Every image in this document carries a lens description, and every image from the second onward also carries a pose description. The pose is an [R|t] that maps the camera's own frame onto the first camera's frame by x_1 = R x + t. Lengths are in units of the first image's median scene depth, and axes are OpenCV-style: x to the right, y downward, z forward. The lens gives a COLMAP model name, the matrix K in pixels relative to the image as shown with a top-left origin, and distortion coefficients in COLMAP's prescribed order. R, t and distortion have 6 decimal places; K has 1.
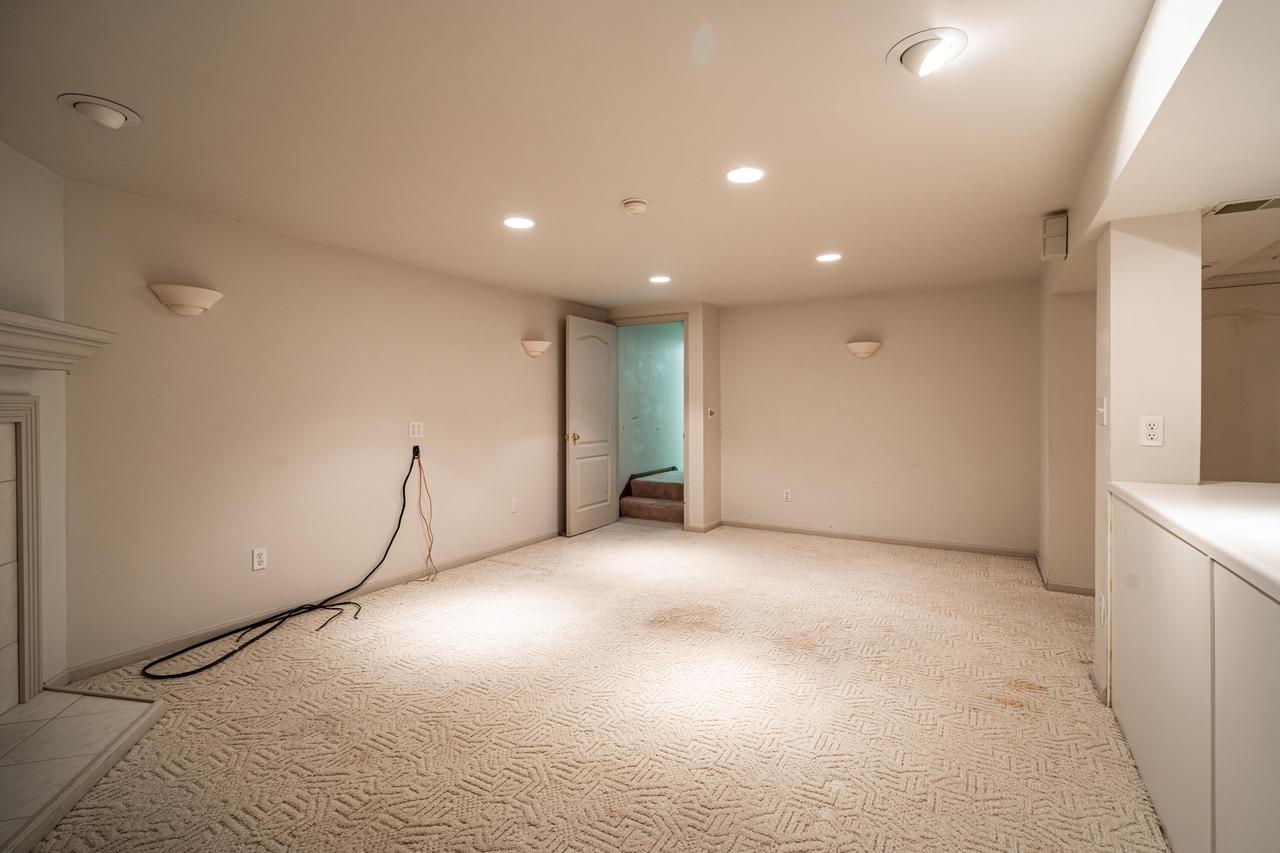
lens RADIAL K [[583.5, 0, 635.9], [0, 583.5, 421.7], [0, 0, 1]] dist [-0.001259, 0.001161]
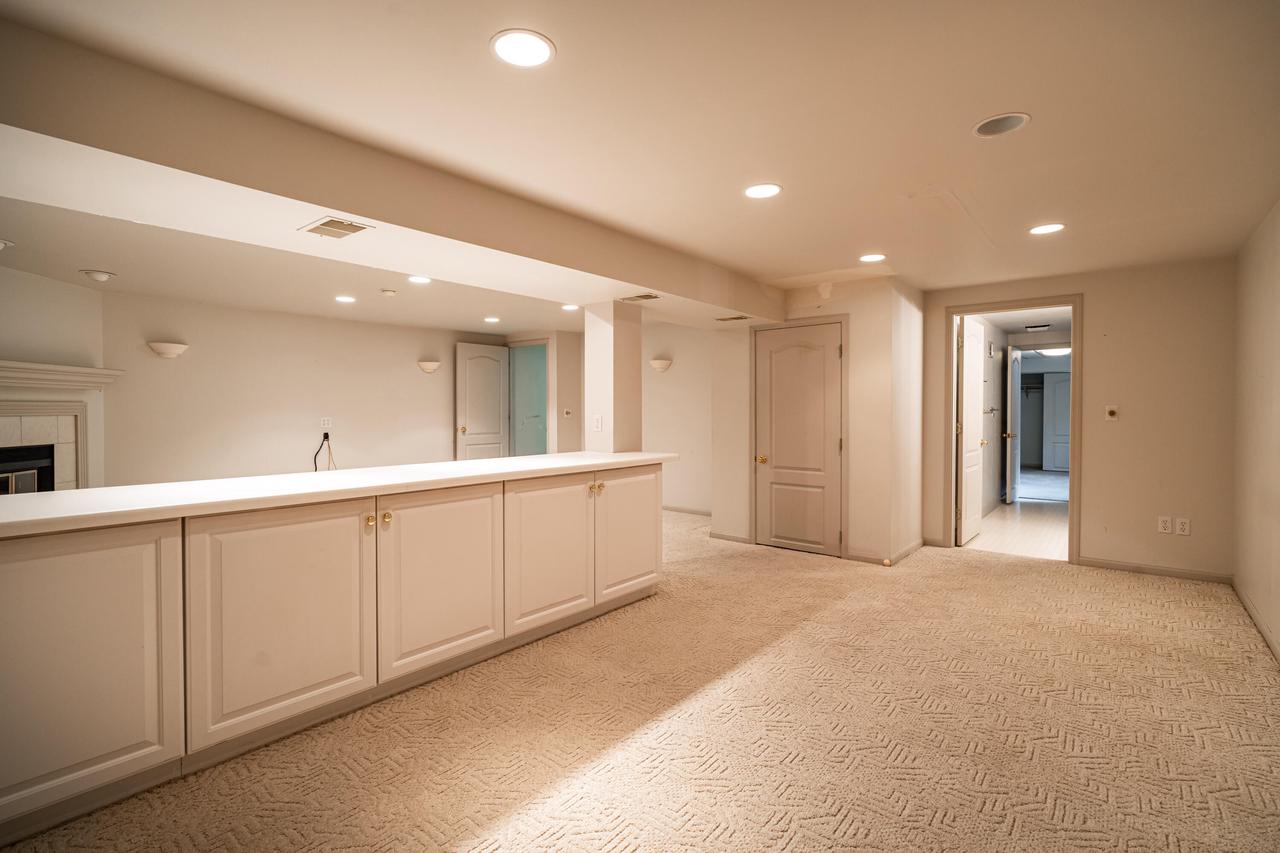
lens RADIAL K [[583.5, 0, 635.9], [0, 583.5, 421.7], [0, 0, 1]] dist [-0.001259, 0.001161]
pose [[0.985583, 0.007638, -0.169020, 0.561047], [-0.007659, 0.999971, 0.000527, 0.003935], [0.169019, 0.000775, 0.985613, -0.318771]]
